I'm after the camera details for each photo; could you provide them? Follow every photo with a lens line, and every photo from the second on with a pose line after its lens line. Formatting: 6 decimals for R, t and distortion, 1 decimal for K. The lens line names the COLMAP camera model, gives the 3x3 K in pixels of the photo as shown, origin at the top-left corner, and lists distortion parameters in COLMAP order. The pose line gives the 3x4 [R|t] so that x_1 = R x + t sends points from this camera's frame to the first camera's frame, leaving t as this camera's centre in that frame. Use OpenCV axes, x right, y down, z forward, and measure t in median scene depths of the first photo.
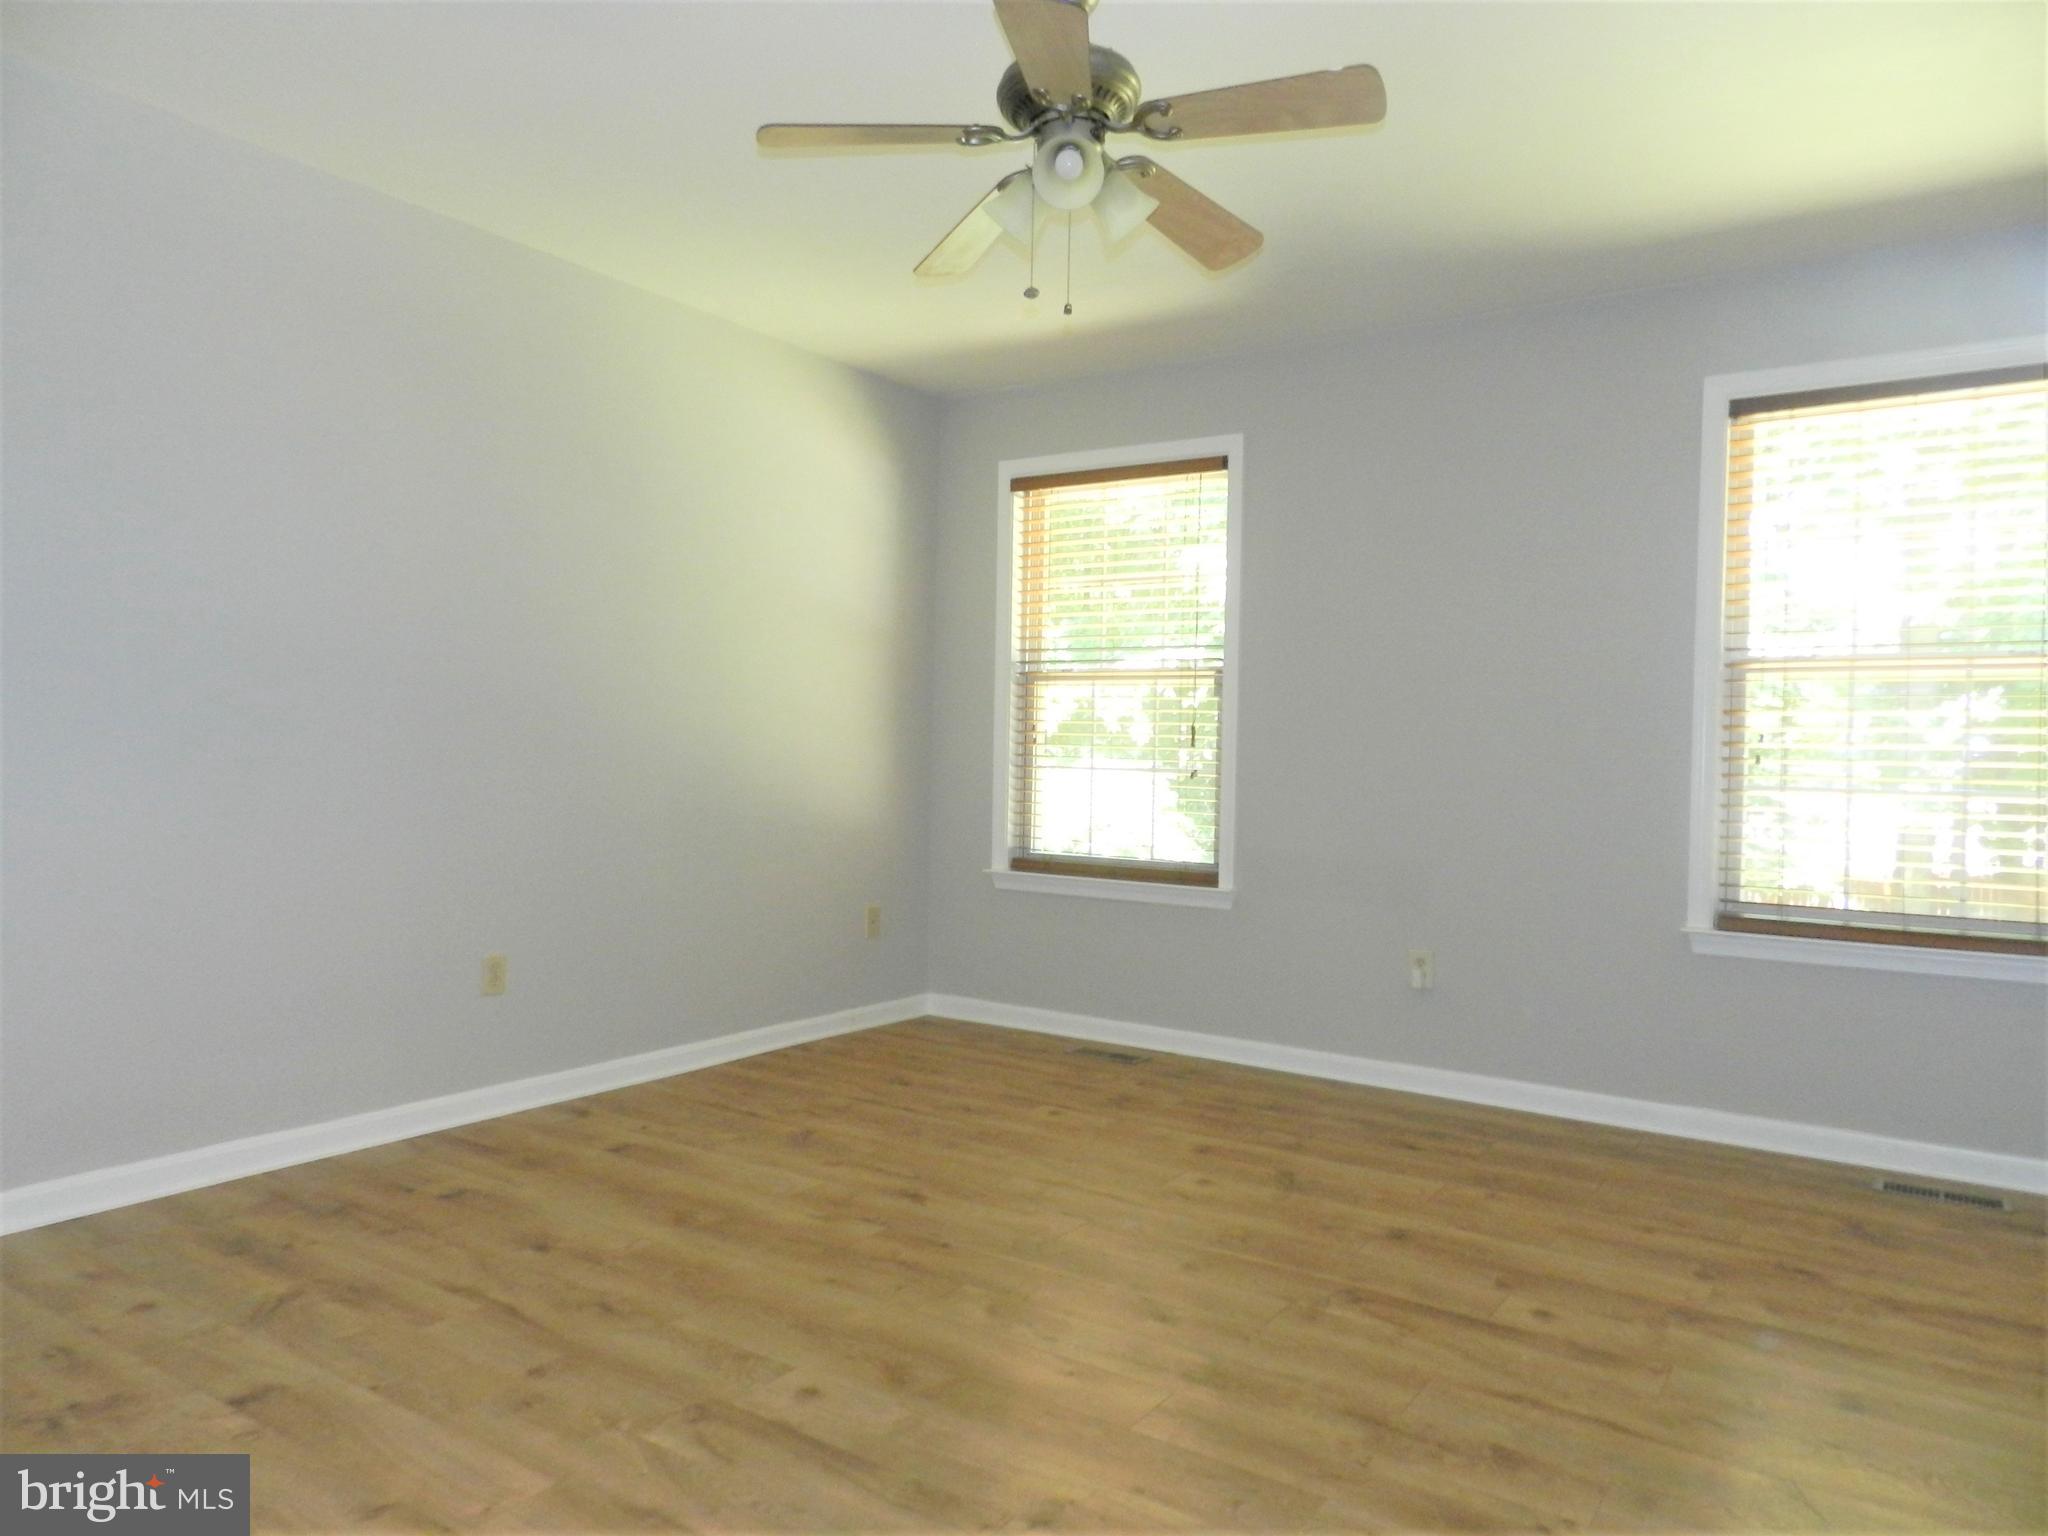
lens RADIAL K [[1396.9, 0, 1044.3], [0, 1396.9, 775.3], [0, 0, 1]] dist [0.025758, -0.010982]
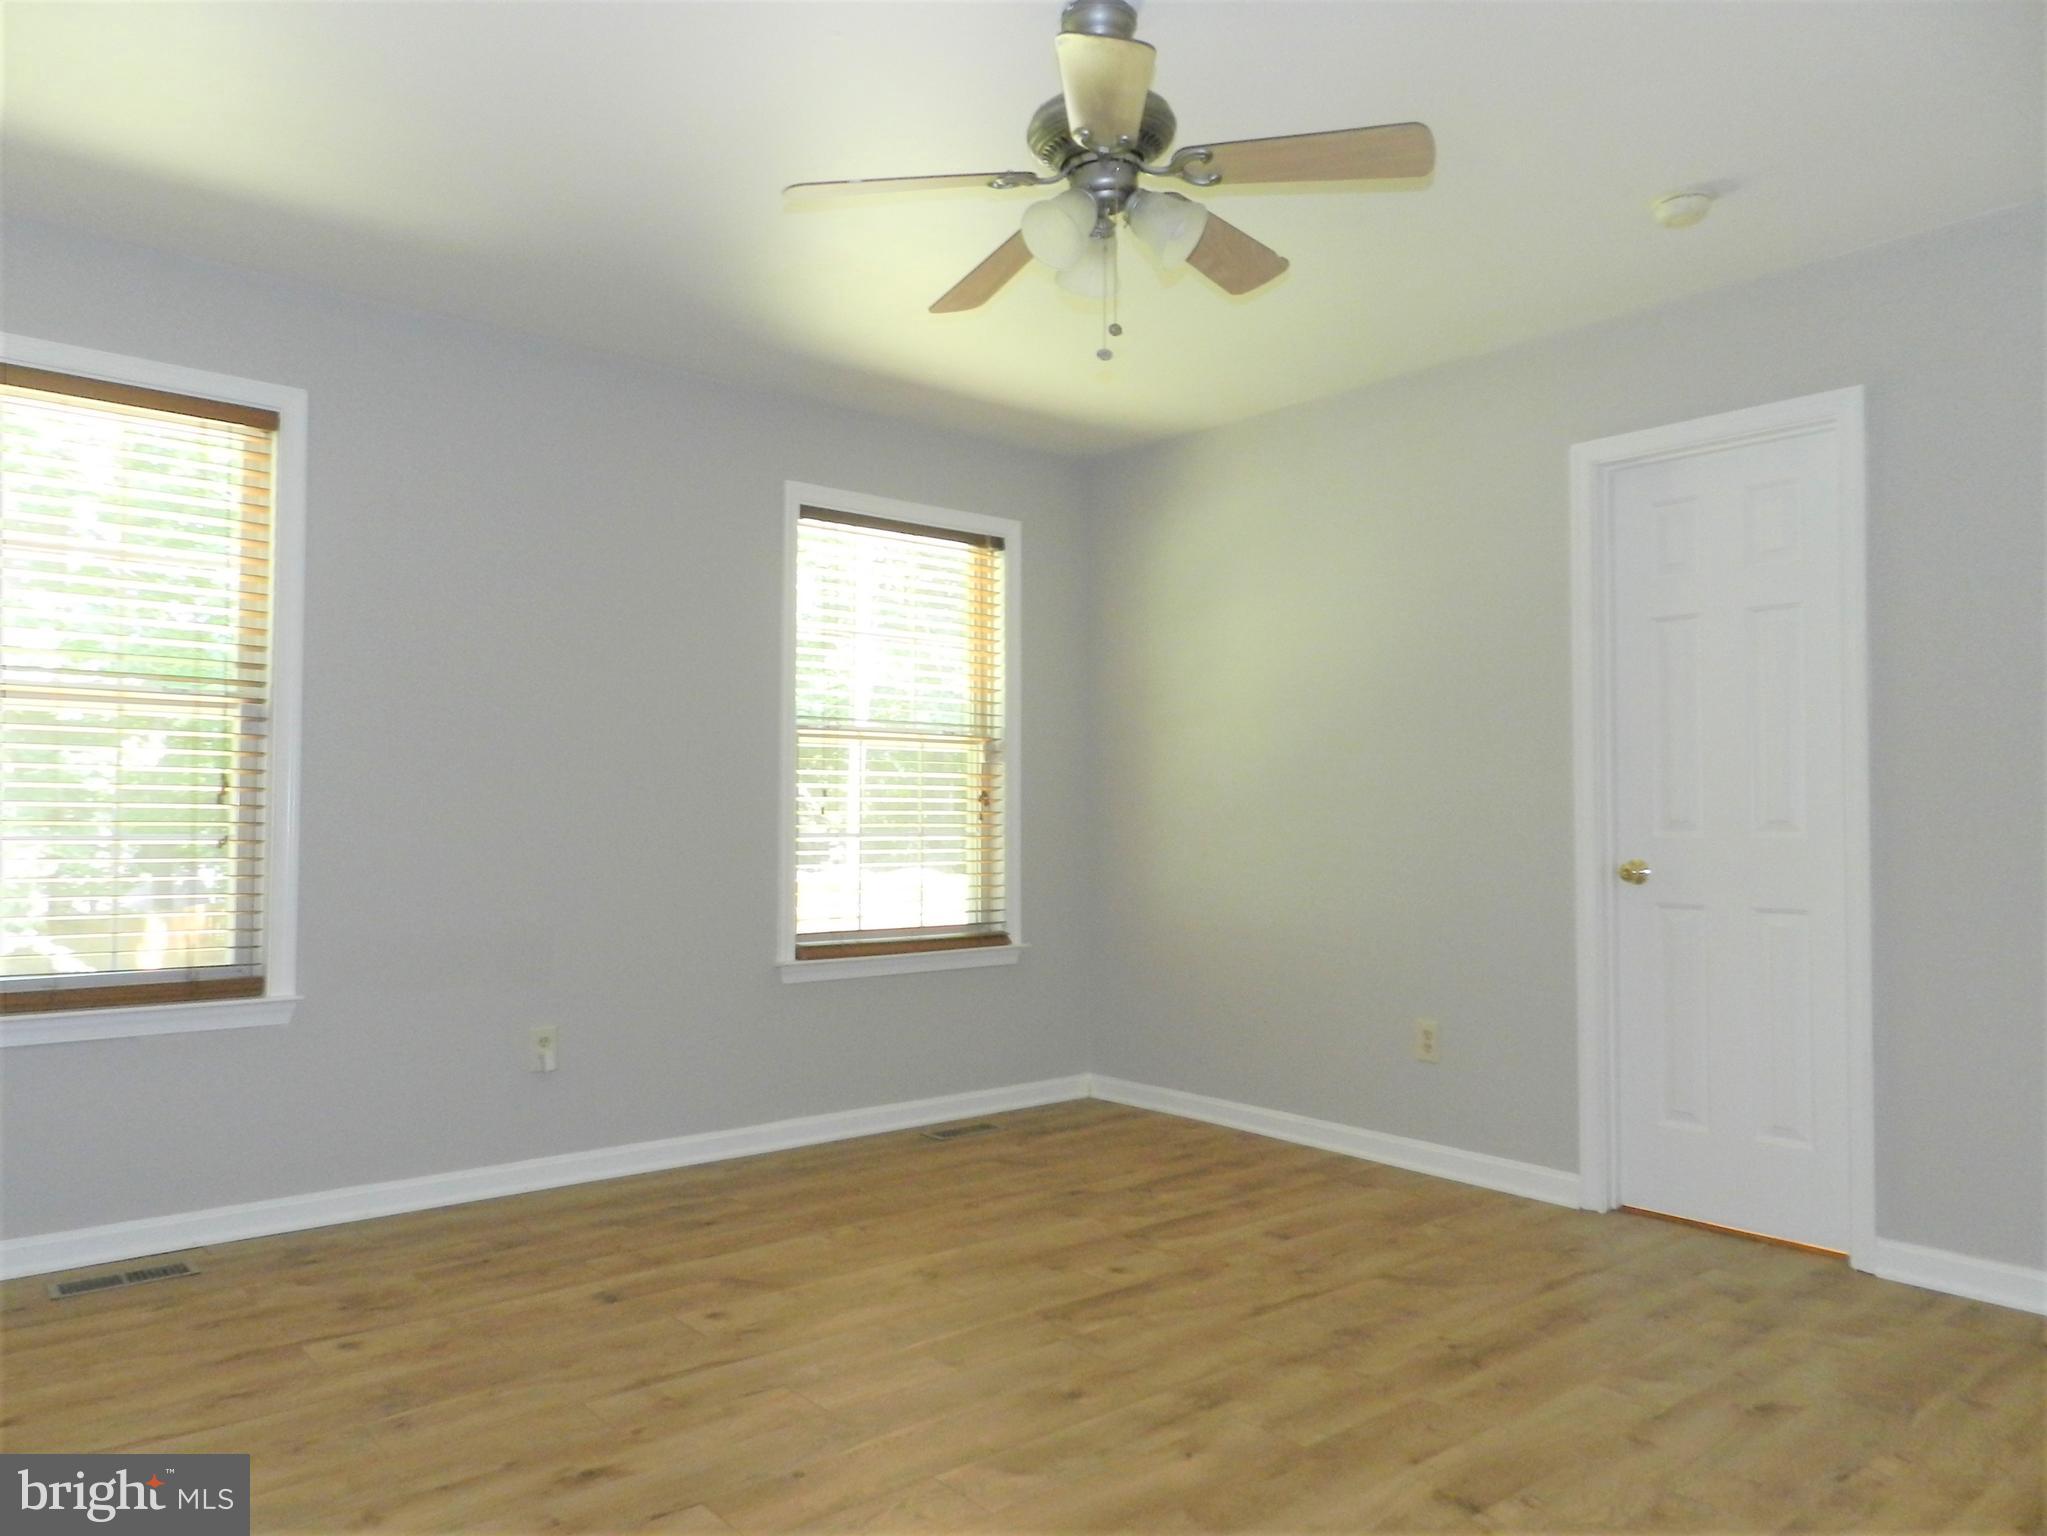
lens RADIAL K [[1396.2, 0, 1044.0], [0, 1396.2, 753.0], [0, 0, 1]] dist [0.025758, -0.010982]
pose [[0.276259, 0.027089, 0.960702, -0.661272], [0.020680, 0.999204, -0.034122, -0.017819], [-0.960861, 0.029294, 0.275478, 0.565477]]
